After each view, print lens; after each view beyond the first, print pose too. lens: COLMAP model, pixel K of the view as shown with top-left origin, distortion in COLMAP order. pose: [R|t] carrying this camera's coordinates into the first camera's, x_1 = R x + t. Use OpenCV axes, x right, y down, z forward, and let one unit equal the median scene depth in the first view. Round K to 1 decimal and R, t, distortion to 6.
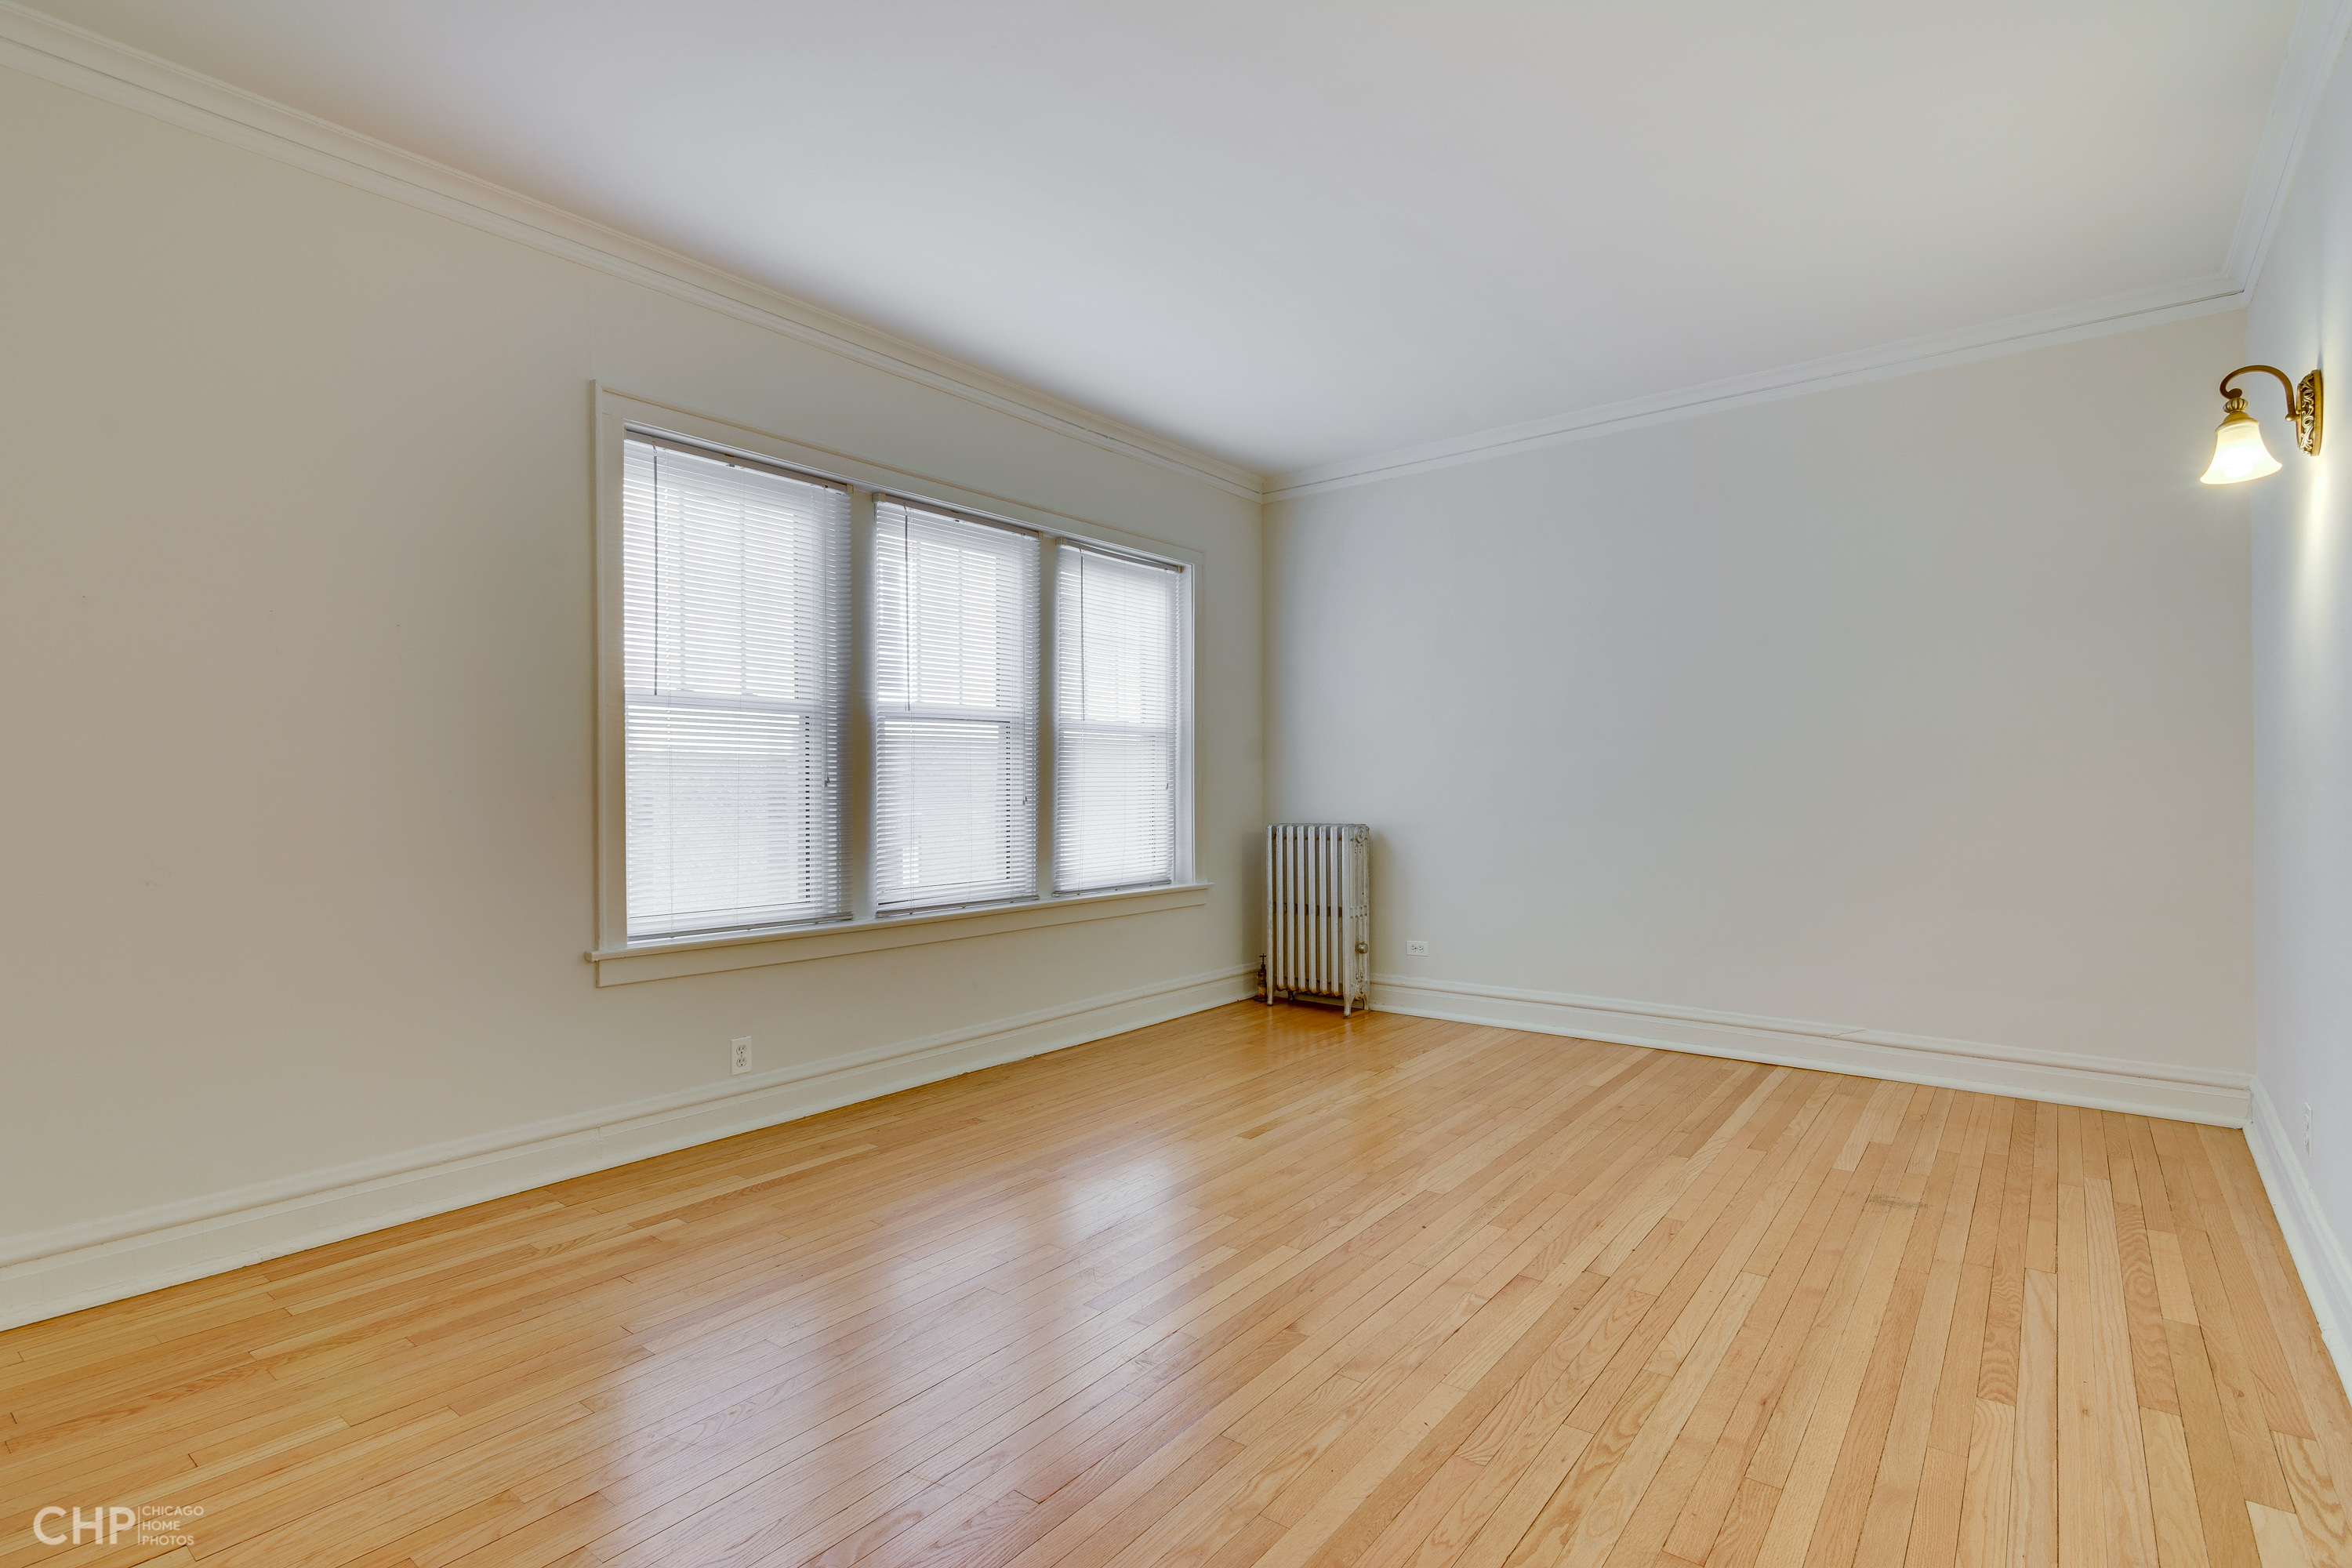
lens RADIAL K [[1136.8, 0, 1174.4], [0, 1136.8, 792.0], [0, 0, 1]] dist [0.006660, 0.000217]
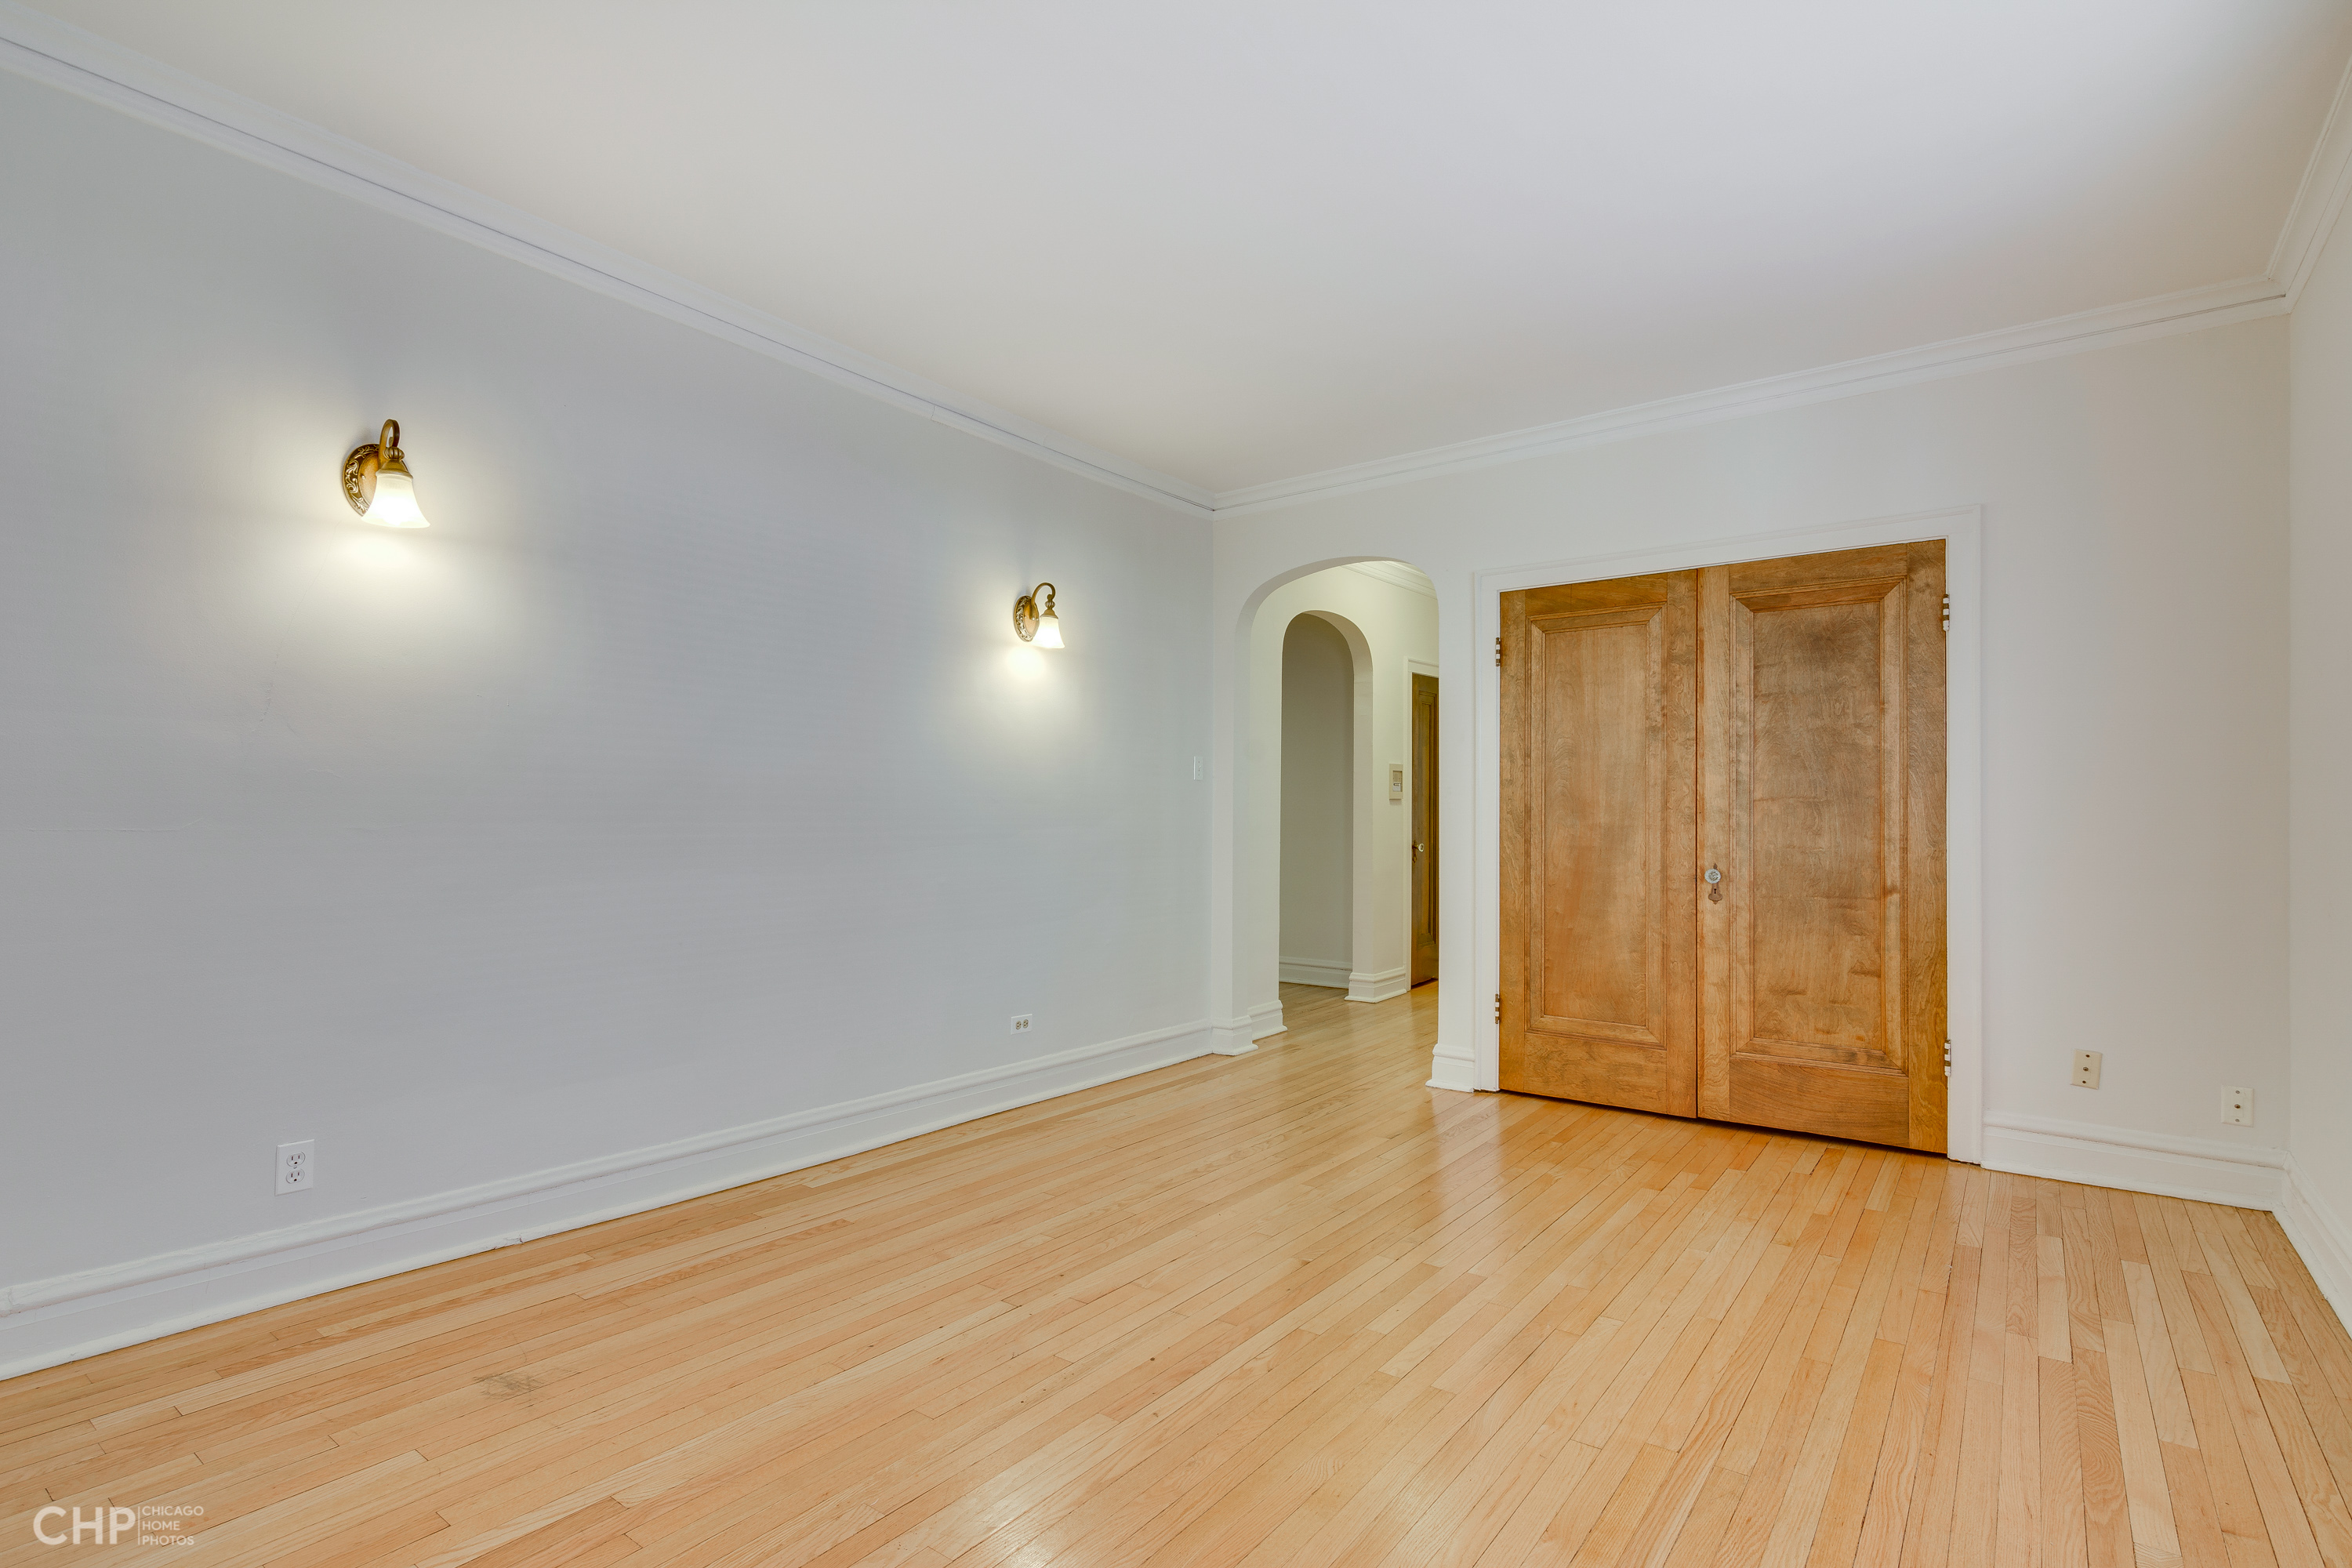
lens RADIAL K [[1136.8, 0, 1174.4], [0, 1136.8, 792.0], [0, 0, 1]] dist [0.006660, 0.000217]
pose [[-0.999930, -0.003079, -0.011457, 0.195918], [-0.002926, 0.999907, -0.013320, -0.018161], [0.011497, -0.013286, -0.999846, 1.680040]]
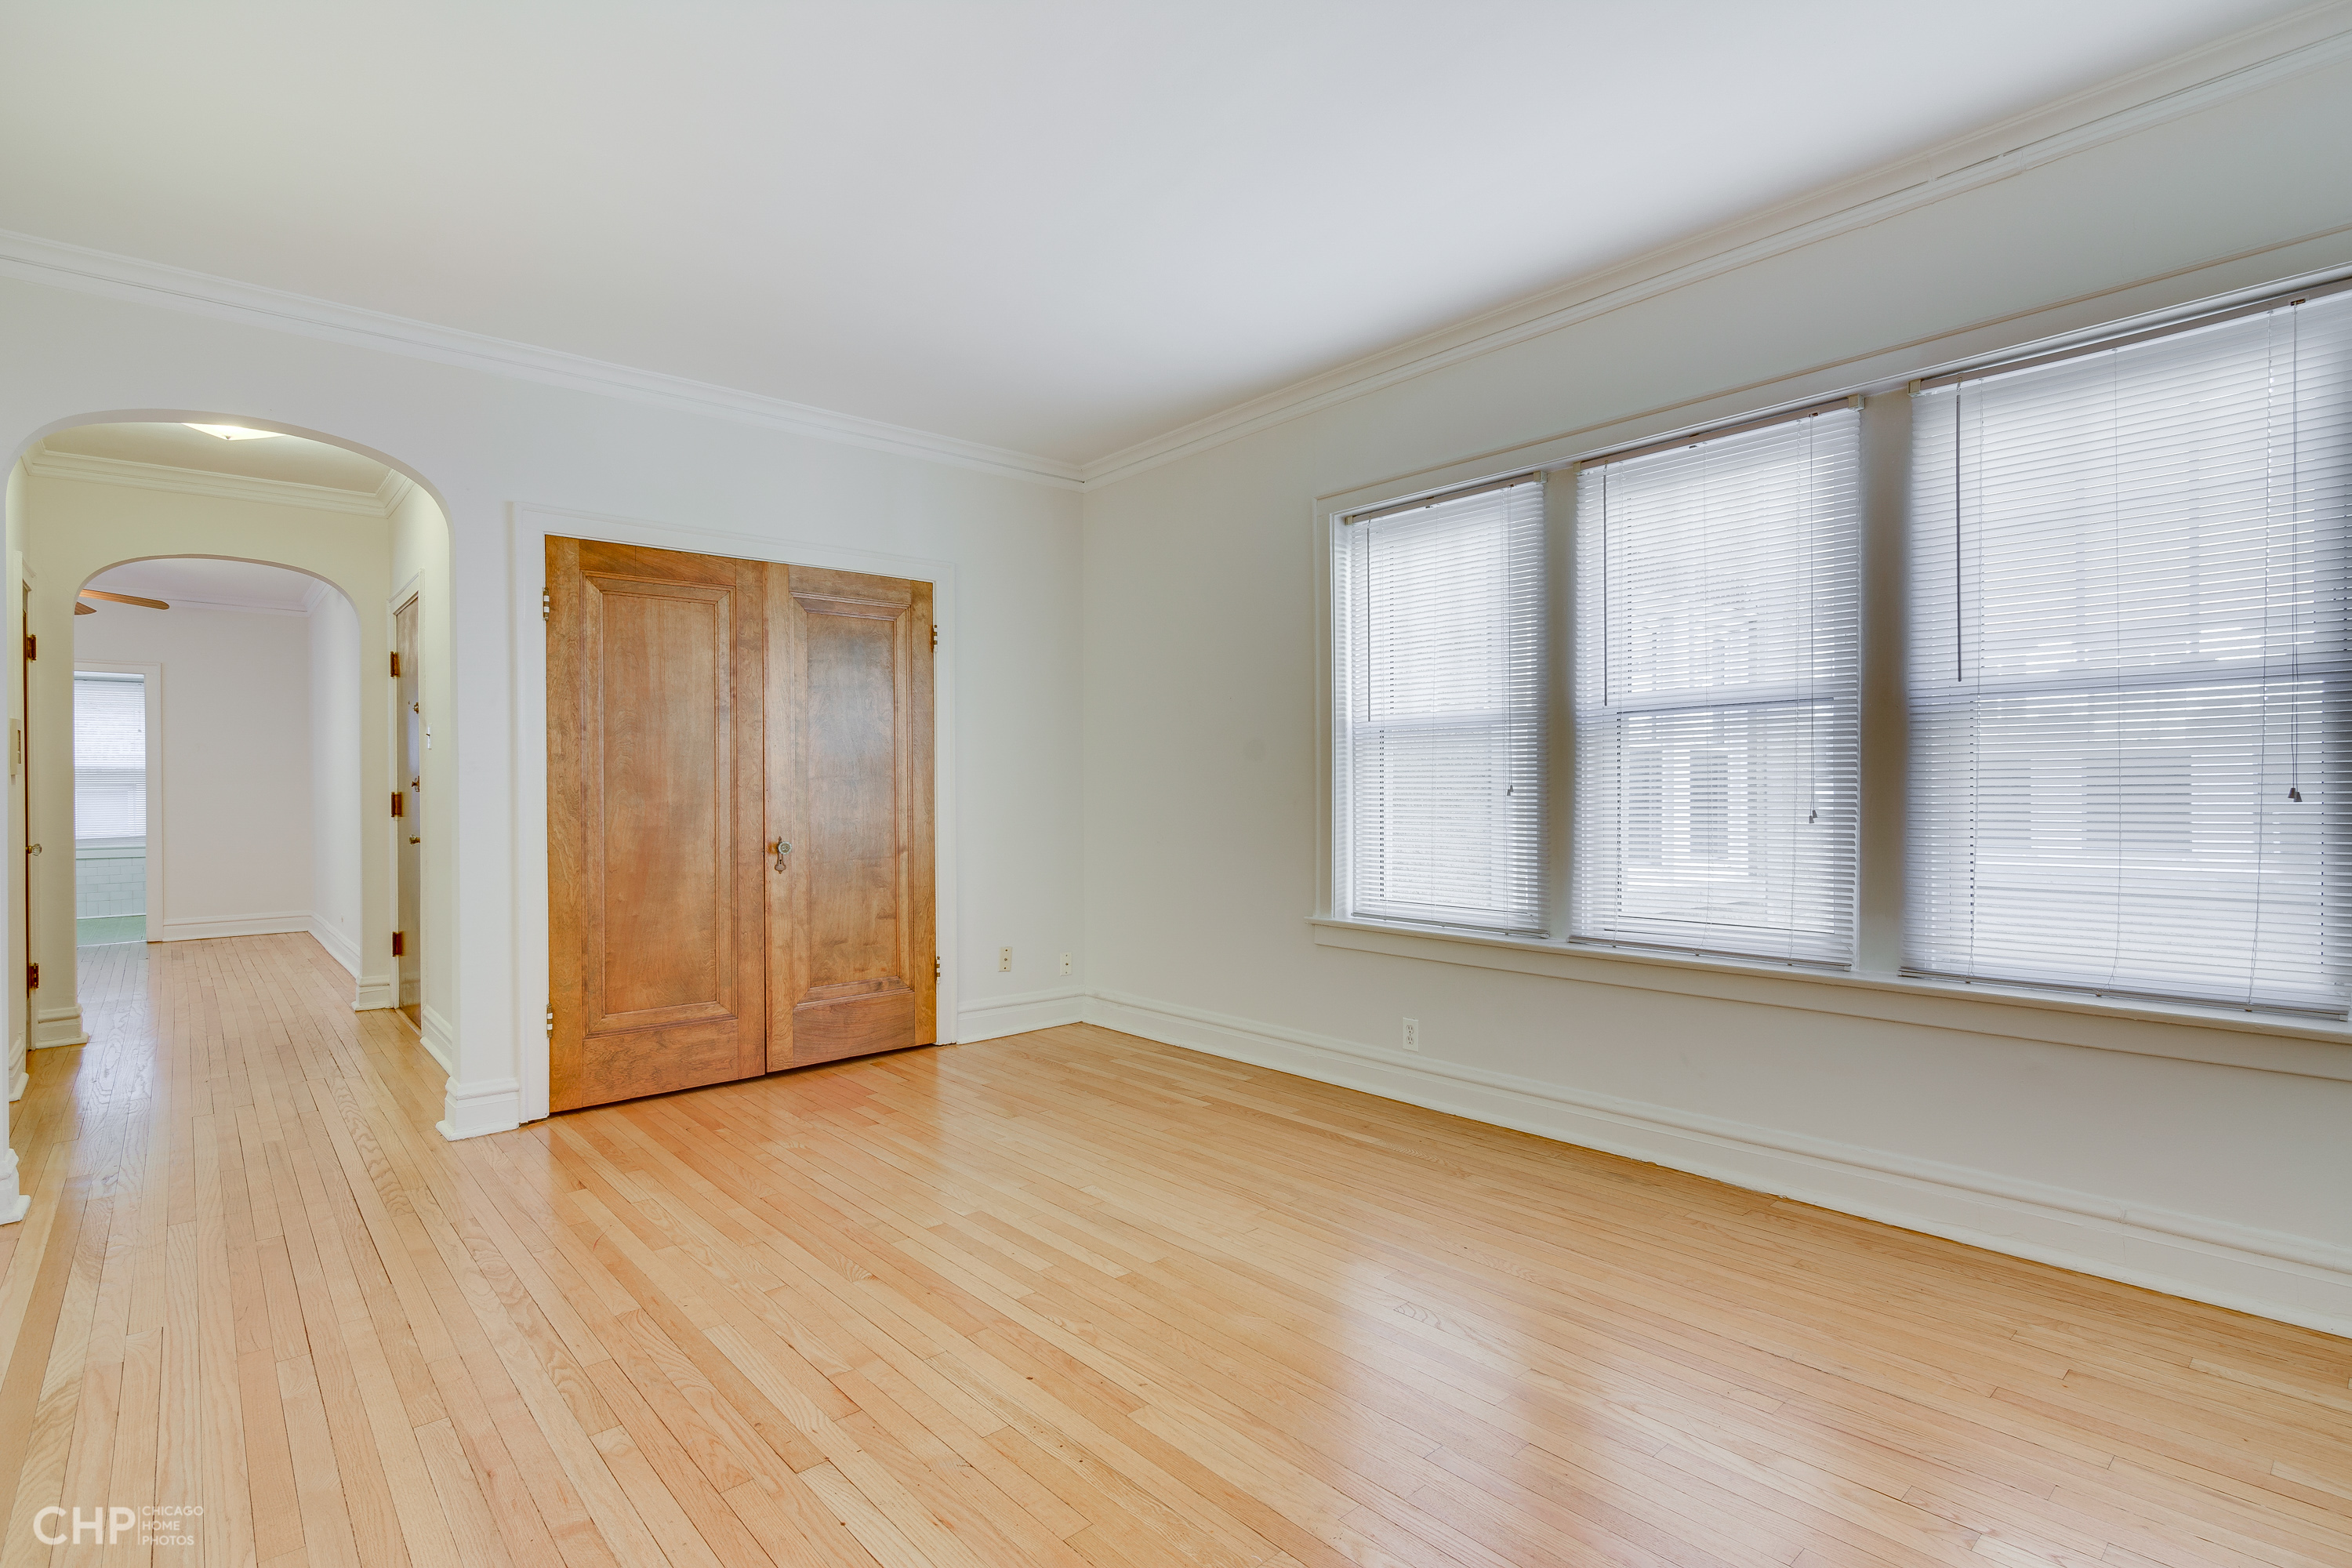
lens RADIAL K [[1134.3, 0, 1204.6], [0, 1134.3, 791.3], [0, 0, 1]] dist [0.000520, -0.000167]
pose [[-0.174493, 0.005297, -0.984644, 0.873028], [0.003084, 0.999984, 0.004833, -0.017263], [0.984654, -0.002193, -0.174506, 1.145806]]
